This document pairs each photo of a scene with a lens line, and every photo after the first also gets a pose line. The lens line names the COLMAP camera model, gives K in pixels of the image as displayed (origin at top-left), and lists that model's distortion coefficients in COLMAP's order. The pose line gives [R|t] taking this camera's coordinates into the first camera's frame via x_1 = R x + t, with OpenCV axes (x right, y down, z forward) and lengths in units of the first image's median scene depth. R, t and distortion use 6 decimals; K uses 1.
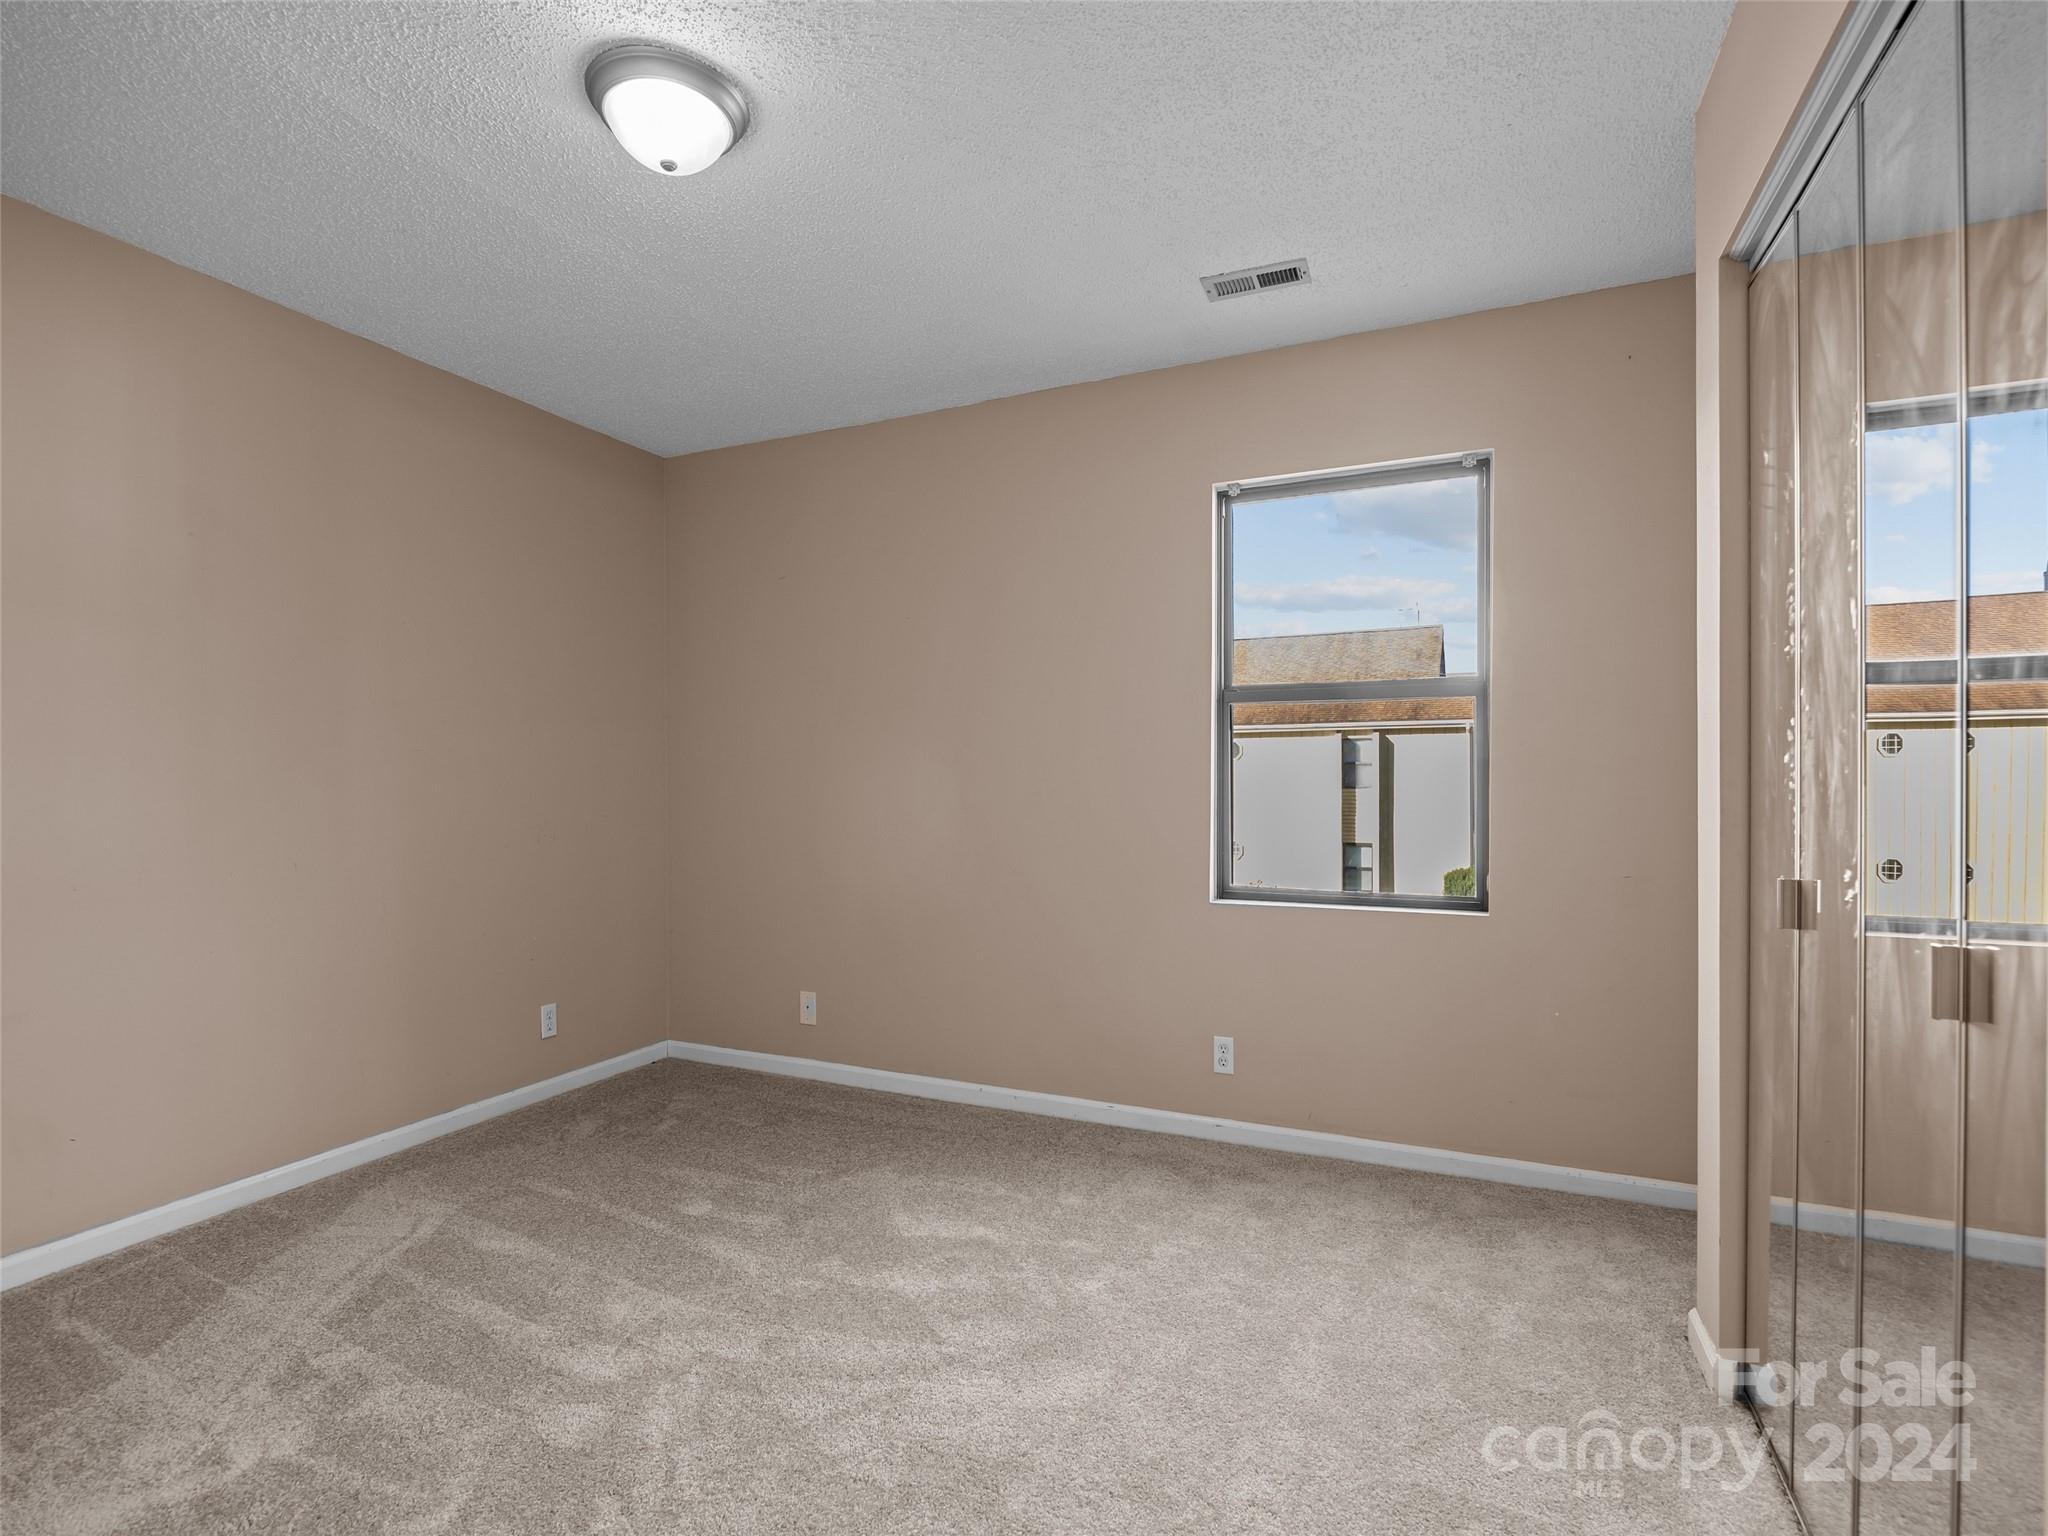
lens RADIAL K [[954.3, 0, 1023.6], [0, 954.3, 772.5], [0, 0, 1]] dist [-0.003191, -0.000790]
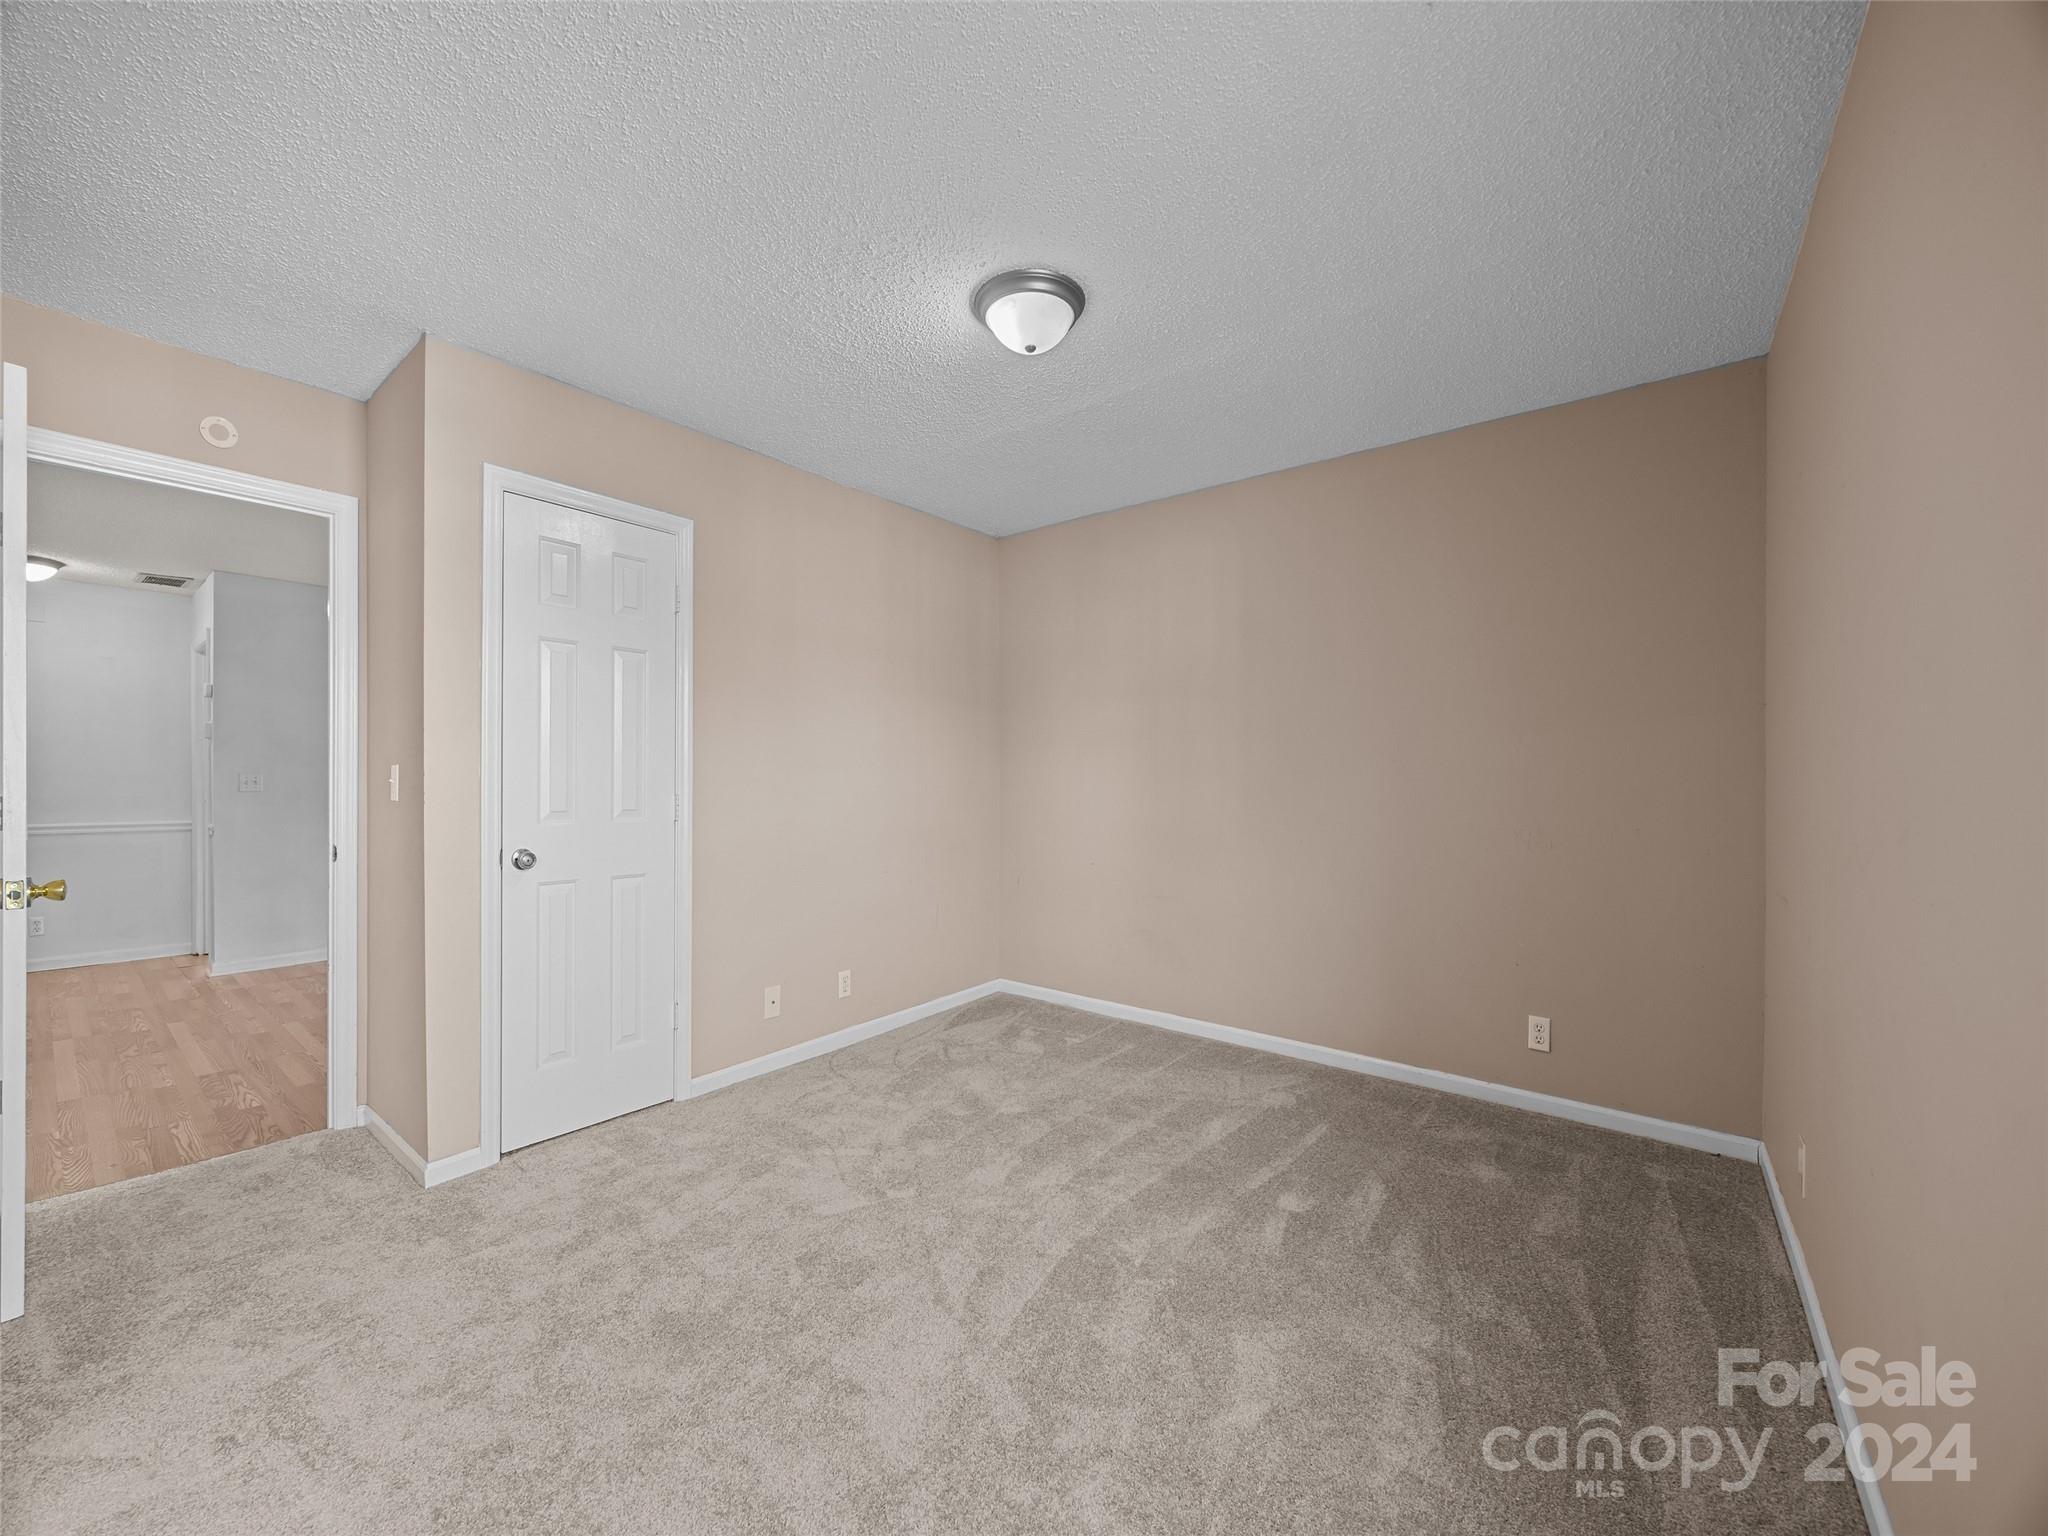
lens RADIAL K [[784.4, 0, 1028.3], [0, 784.4, 774.7], [0, 0, 1]] dist [-0.001481, -0.000248]
pose [[-0.221740, 0.000355, -0.975106, 0.548146], [-0.003305, 0.999994, 0.001115, -0.005473], [0.975100, 0.003471, -0.221738, 0.909869]]
